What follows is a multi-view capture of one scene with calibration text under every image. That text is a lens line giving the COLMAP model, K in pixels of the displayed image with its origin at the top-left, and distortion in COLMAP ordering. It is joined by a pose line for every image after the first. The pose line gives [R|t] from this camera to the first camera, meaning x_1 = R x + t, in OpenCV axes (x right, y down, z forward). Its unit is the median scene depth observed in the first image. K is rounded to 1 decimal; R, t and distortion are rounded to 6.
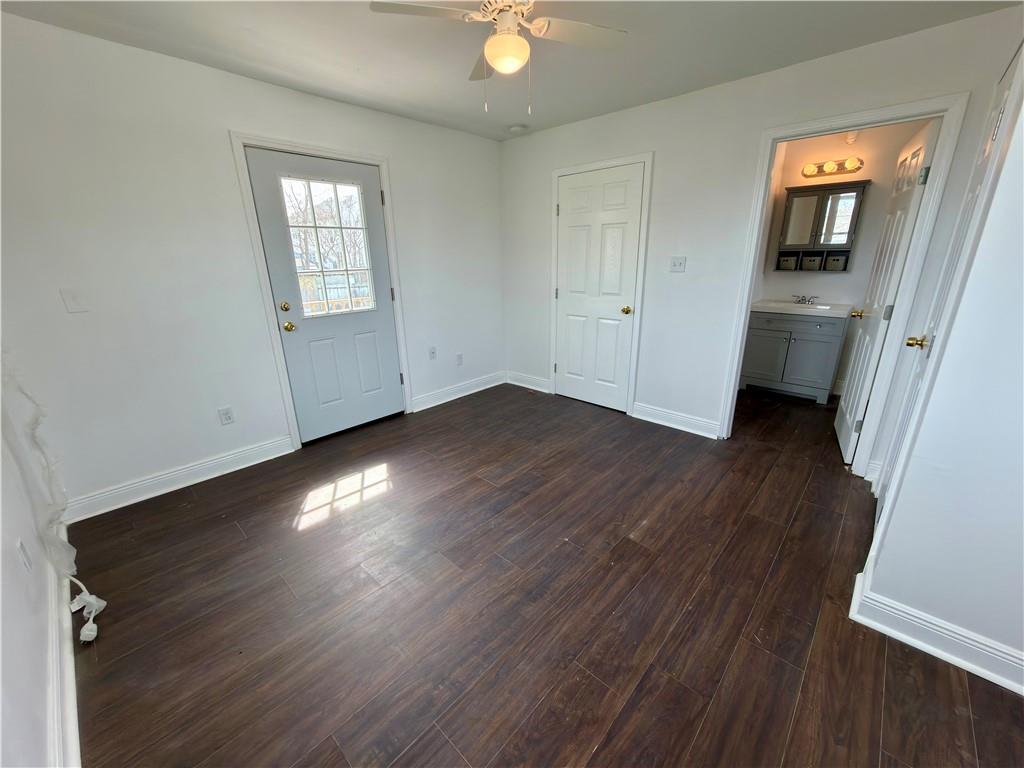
lens RADIAL K [[408.6, 0, 512.0], [0, 408.6, 384.0], [0, 0, 1]] dist [-0.002386, 0.000567]
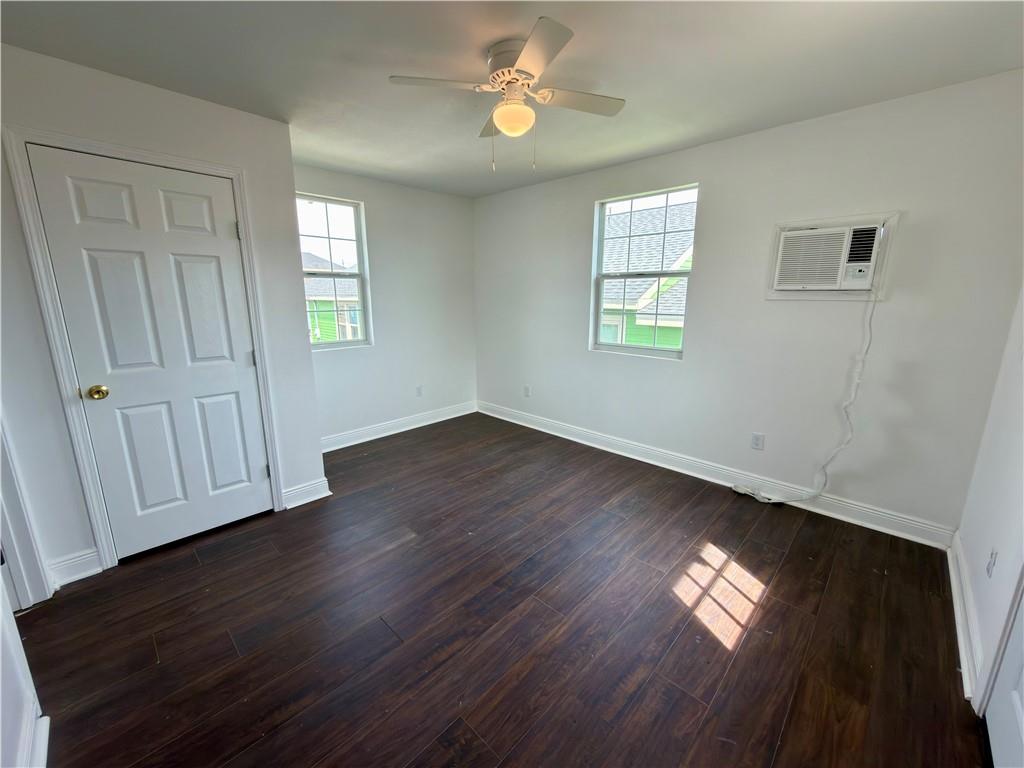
lens RADIAL K [[408.6, 0, 512.0], [0, 408.6, 384.0], [0, 0, 1]] dist [-0.002386, 0.000567]
pose [[-0.999719, 0.006200, 0.022880, -0.015755], [0.016812, 0.865885, 0.499961, -0.481527], [-0.016712, 0.500205, -0.865746, 1.476622]]
